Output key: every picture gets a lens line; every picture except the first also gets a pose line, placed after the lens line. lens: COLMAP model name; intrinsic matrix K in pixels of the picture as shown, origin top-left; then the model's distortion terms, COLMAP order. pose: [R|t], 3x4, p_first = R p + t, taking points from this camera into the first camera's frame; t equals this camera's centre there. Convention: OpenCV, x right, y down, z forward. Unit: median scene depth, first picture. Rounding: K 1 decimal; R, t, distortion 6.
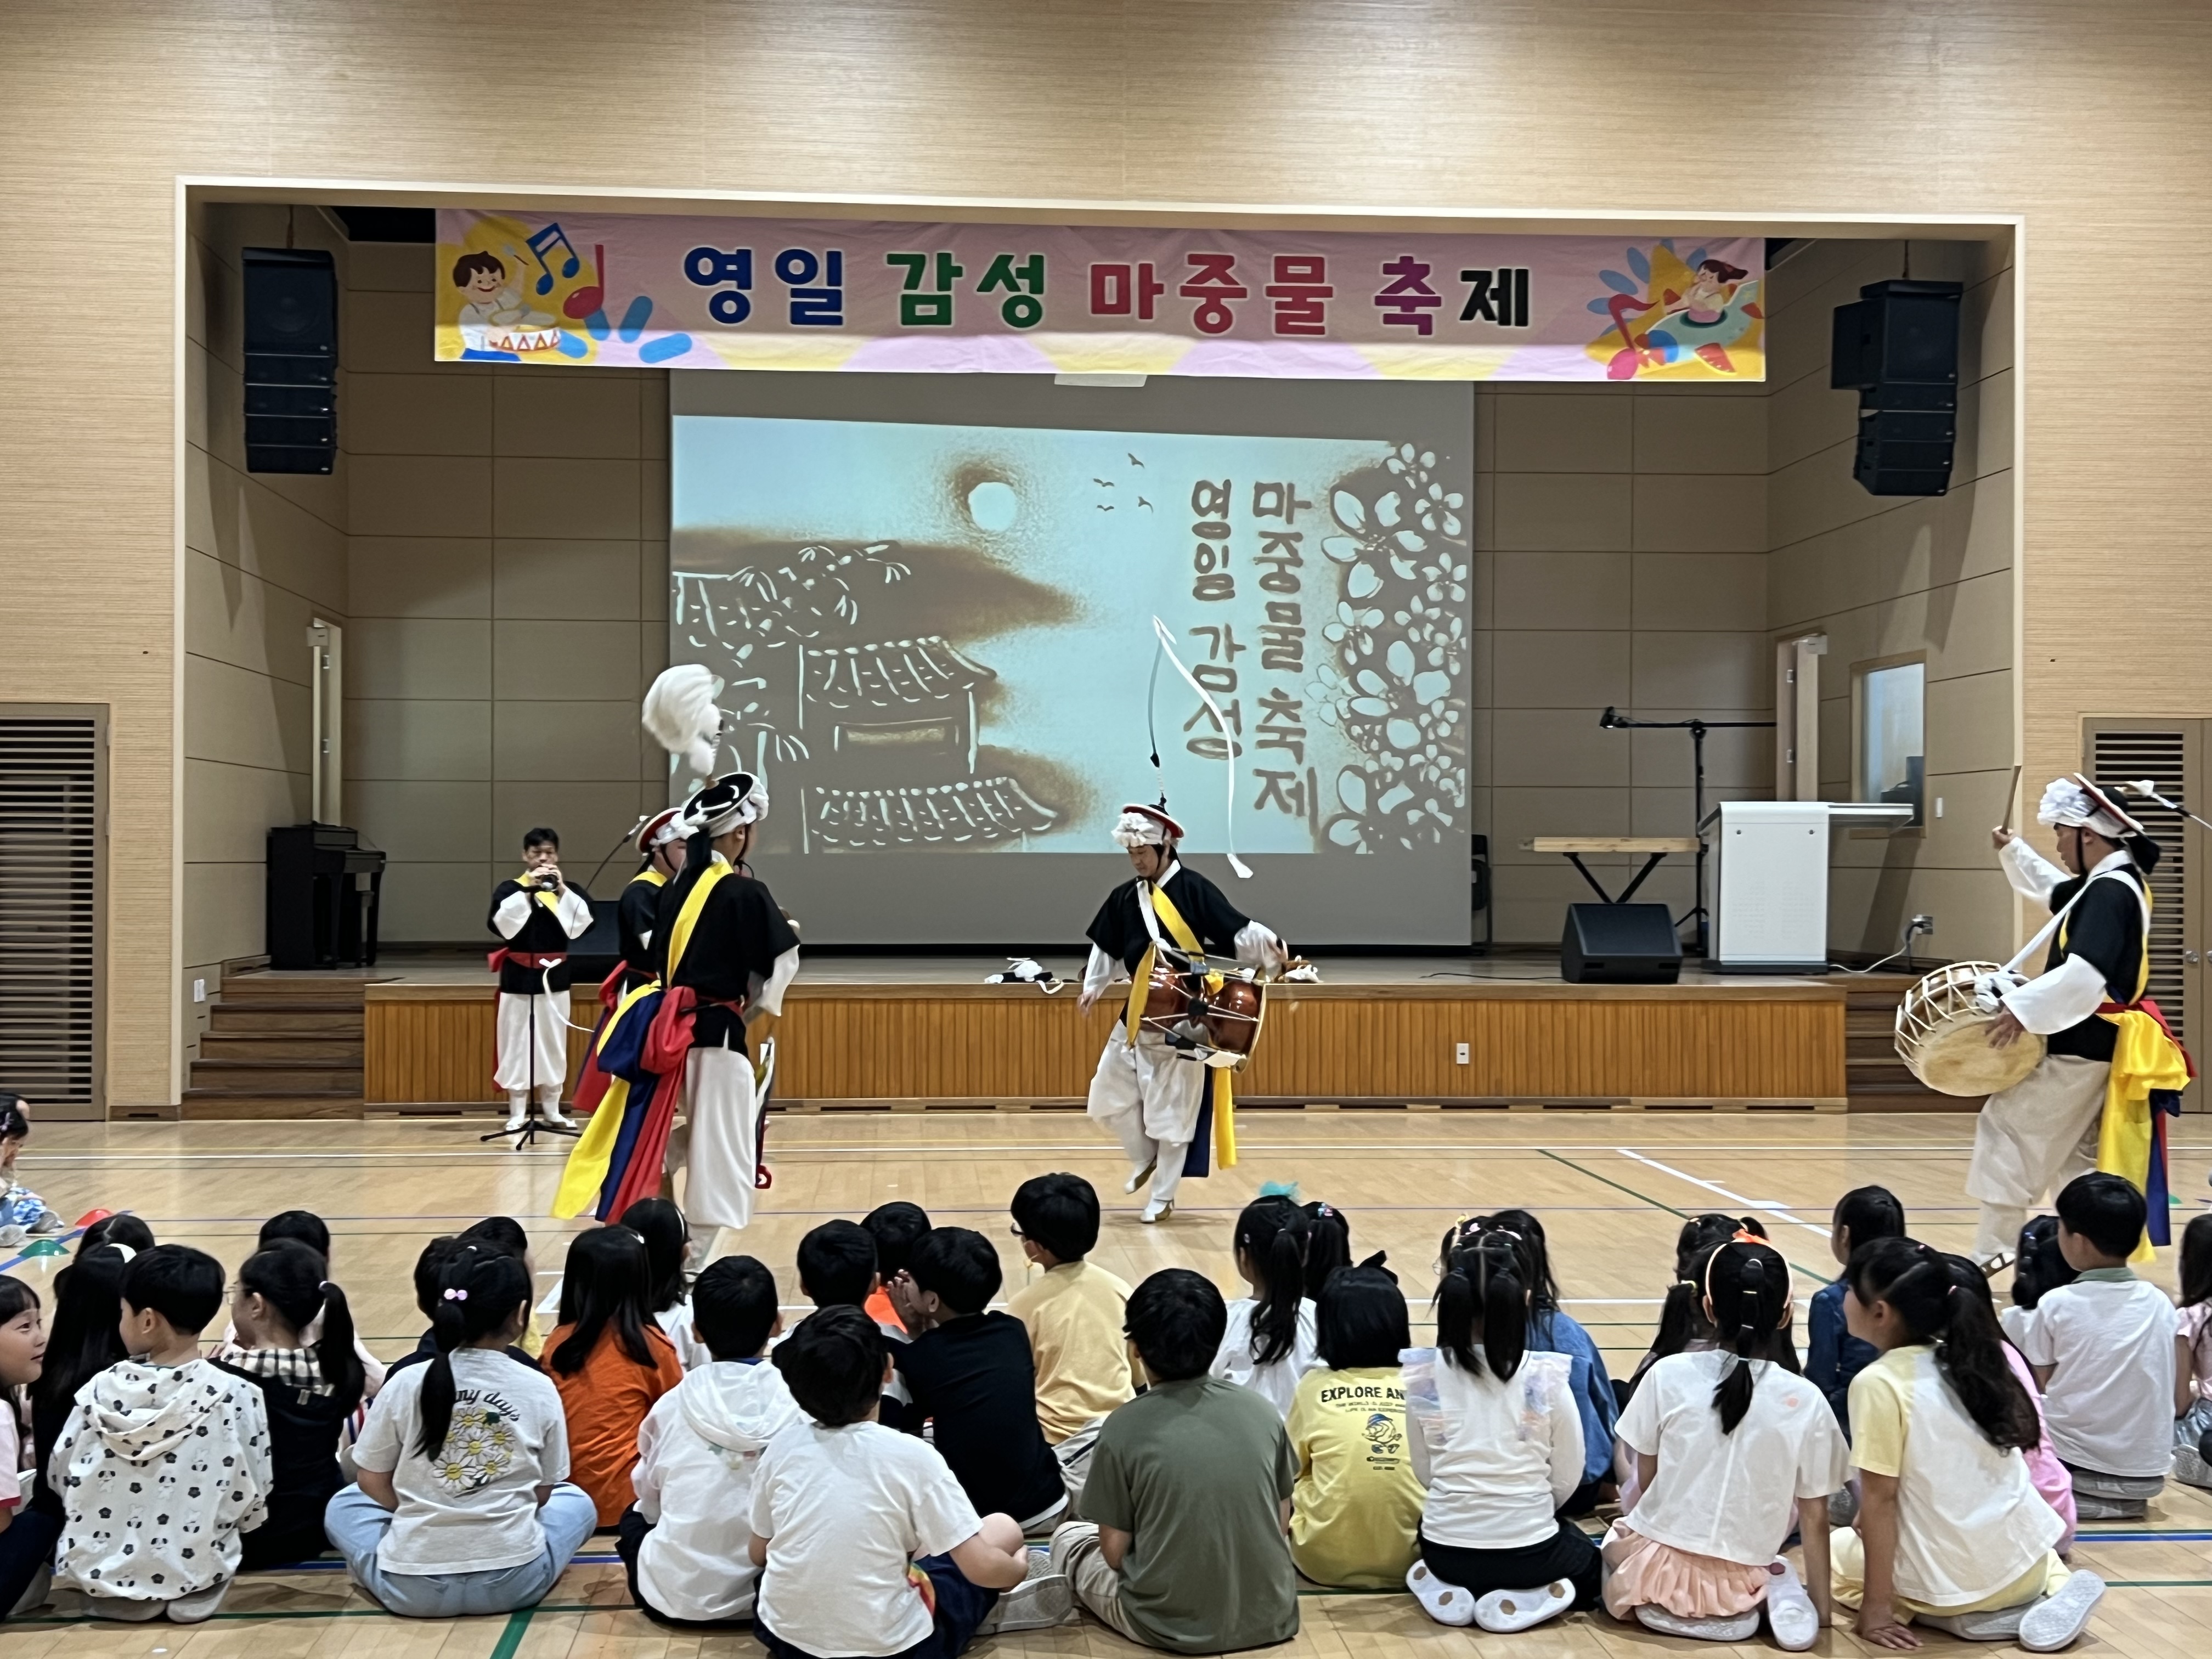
lens RADIAL K [[2893.6, 0, 1143.0], [0, 2893.6, 831.8], [0, 0, 1]] dist [0.231307, -0.839593]
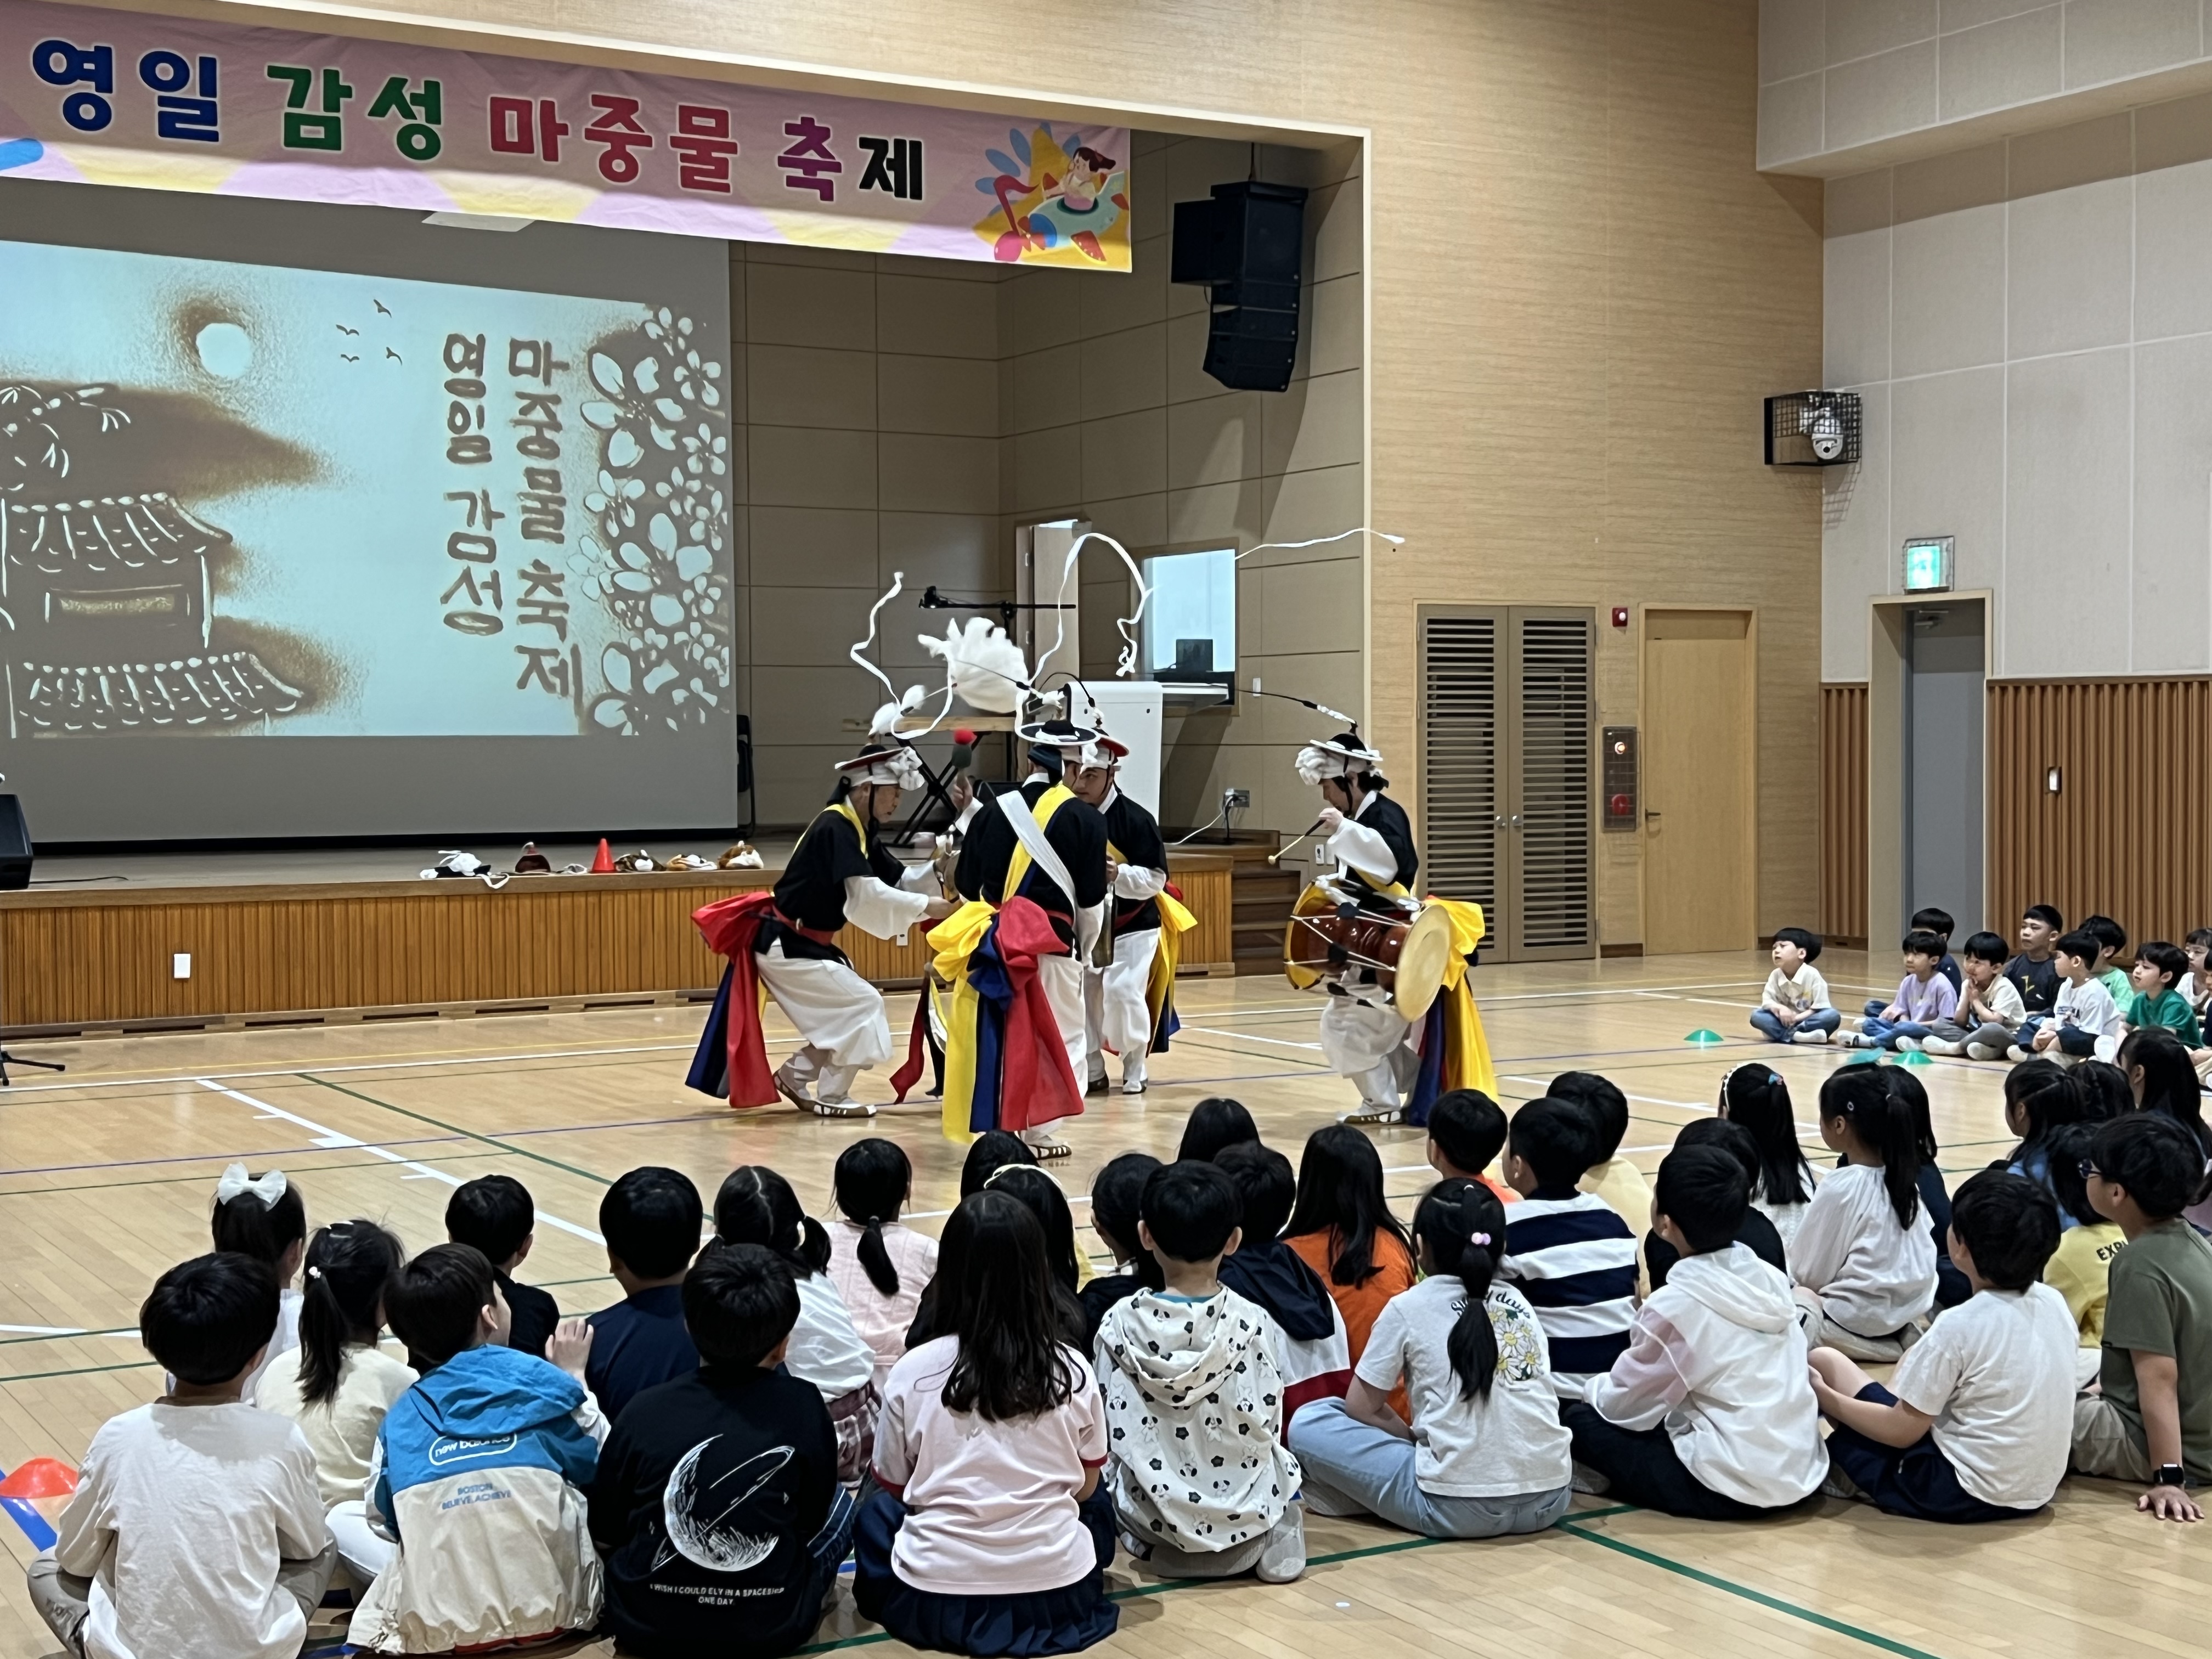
lens RADIAL K [[2939.1, 0, 1085.7], [0, 2939.1, 819.5], [0, 0, 1]] dist [0.165977, -0.471240]
pose [[0.907760, -0.019676, 0.419028, -0.199994], [0.004128, 0.999270, 0.037979, -0.000902], [-0.419470, -0.032746, 0.907178, 0.049463]]
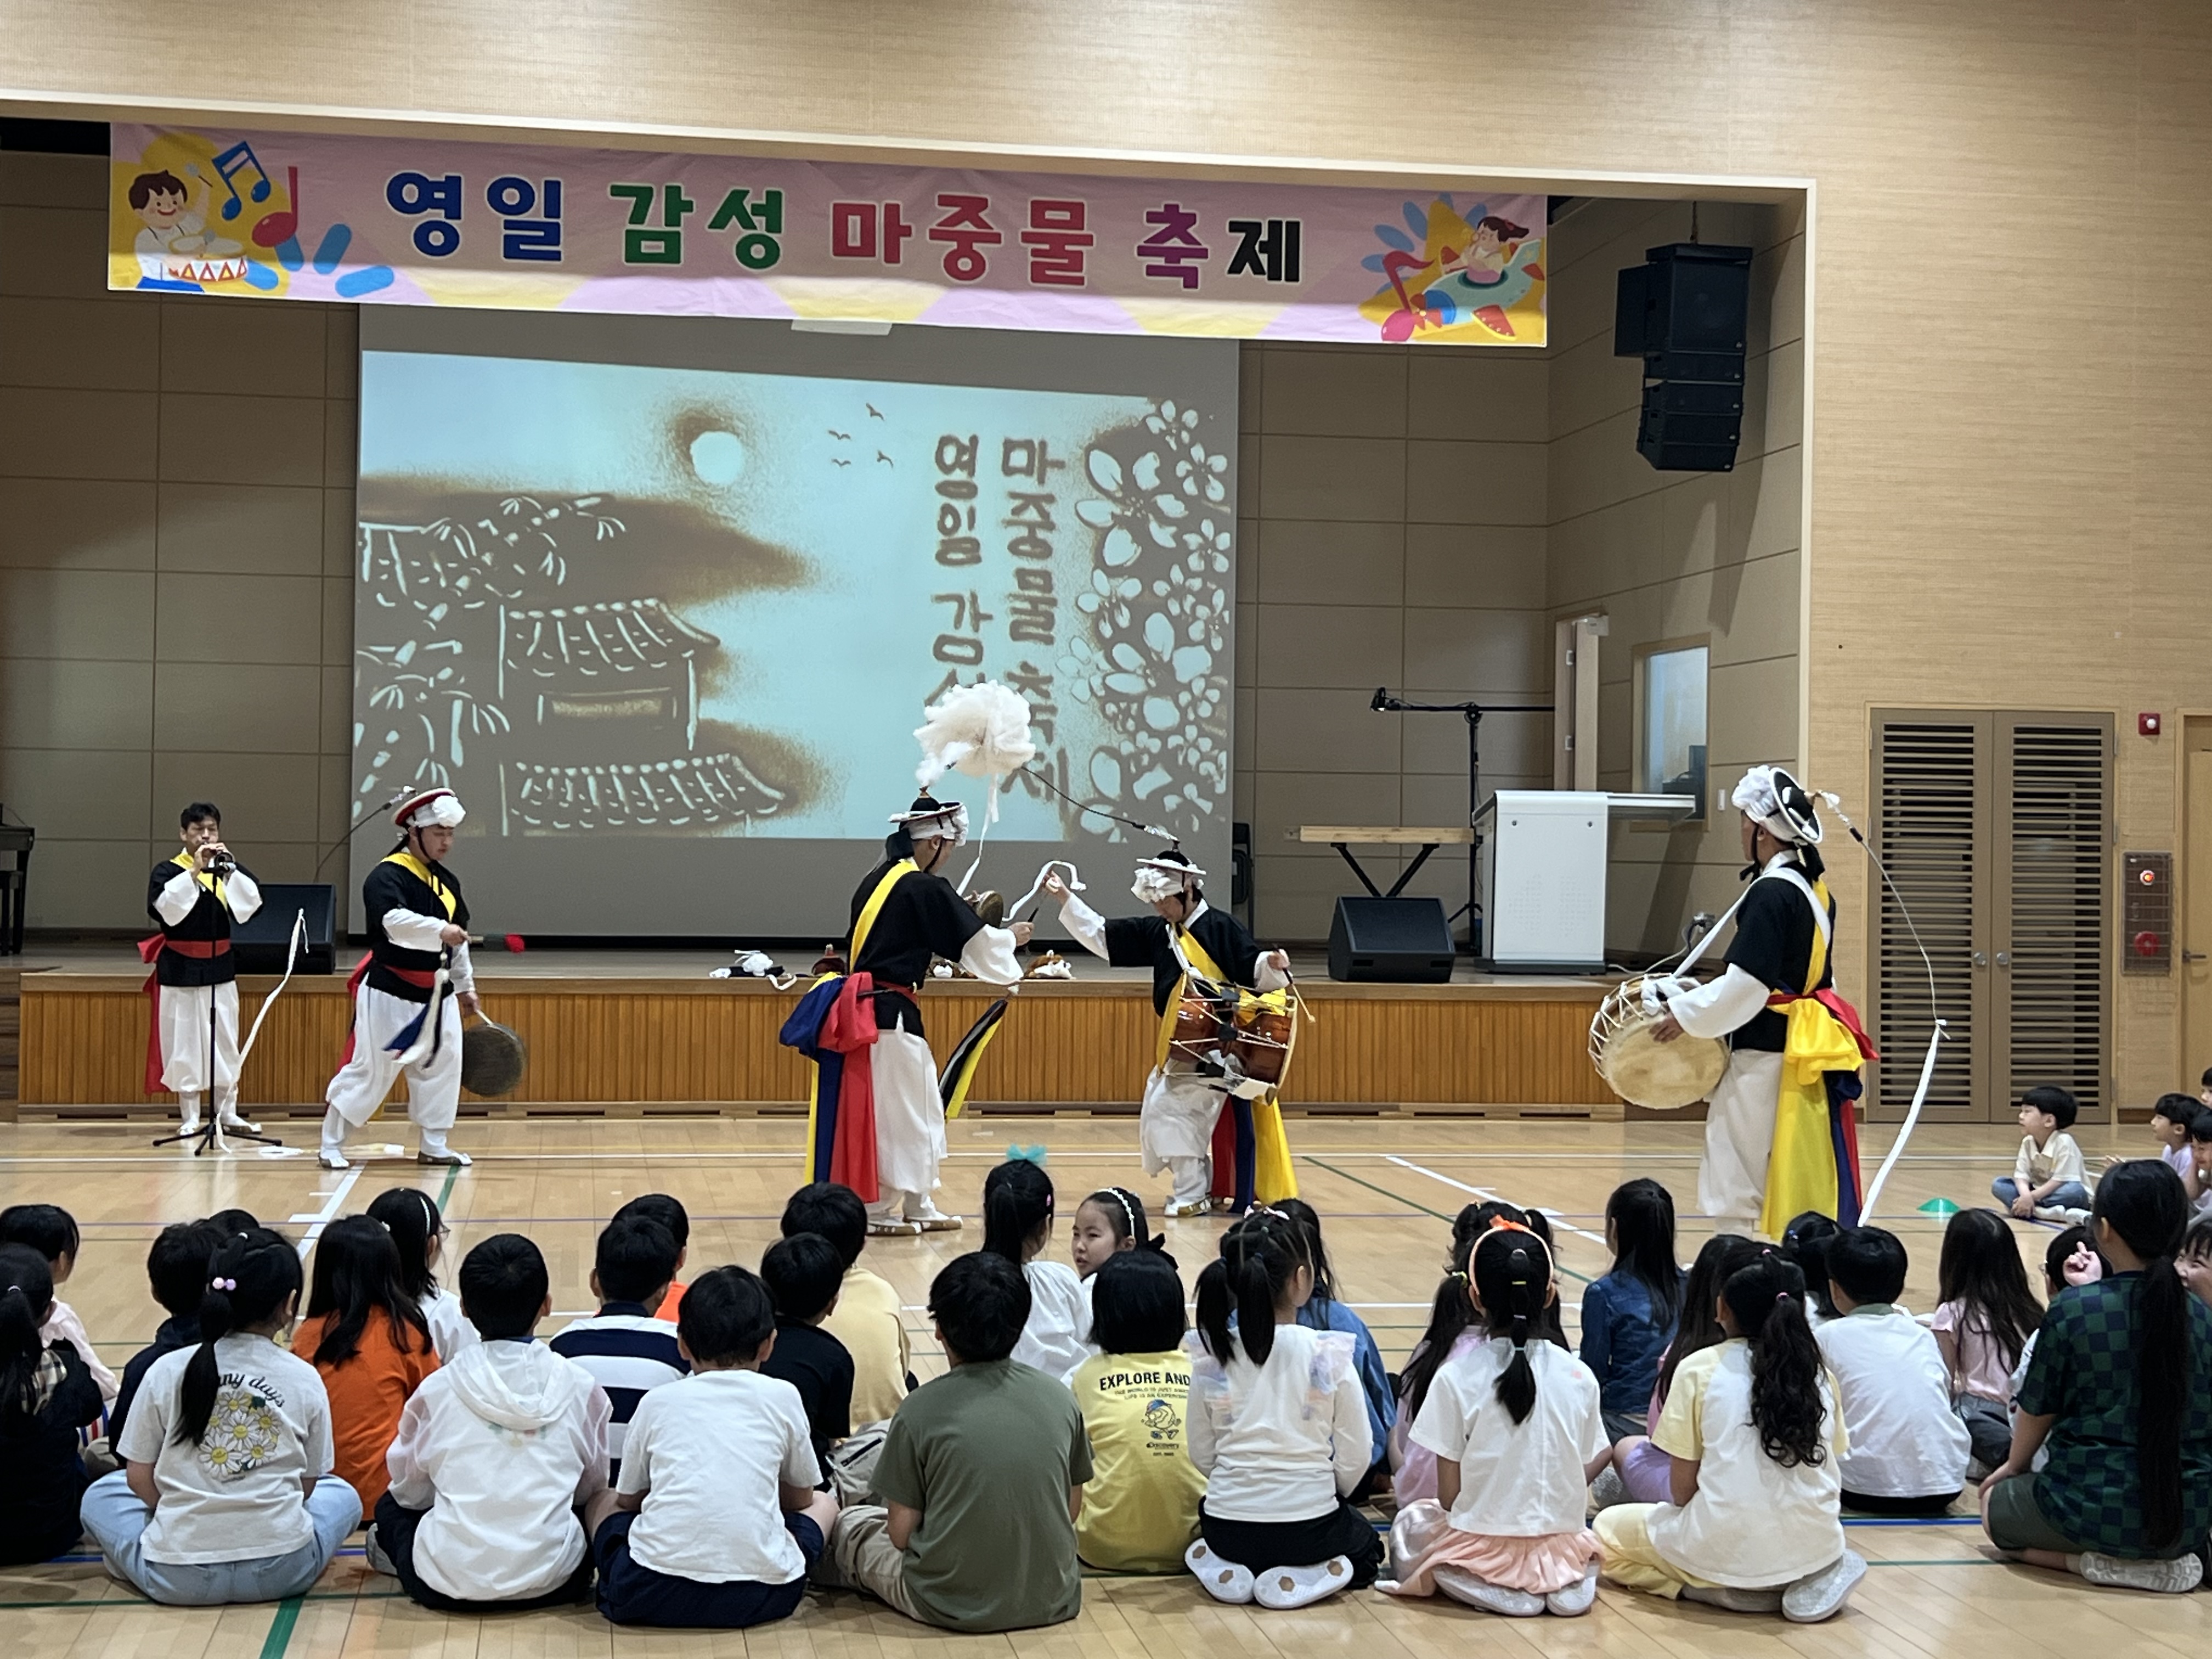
lens RADIAL K [[3249.3, 0, 1109.5], [0, 3249.3, 788.8], [0, 0, 1]] dist [0.266921, -1.131358]
pose [[0.996916, 0.012161, 0.077525, -0.007134], [-0.011470, 0.999890, -0.009354, 0.000315], [-0.077631, 0.008436, 0.996946, -0.035704]]
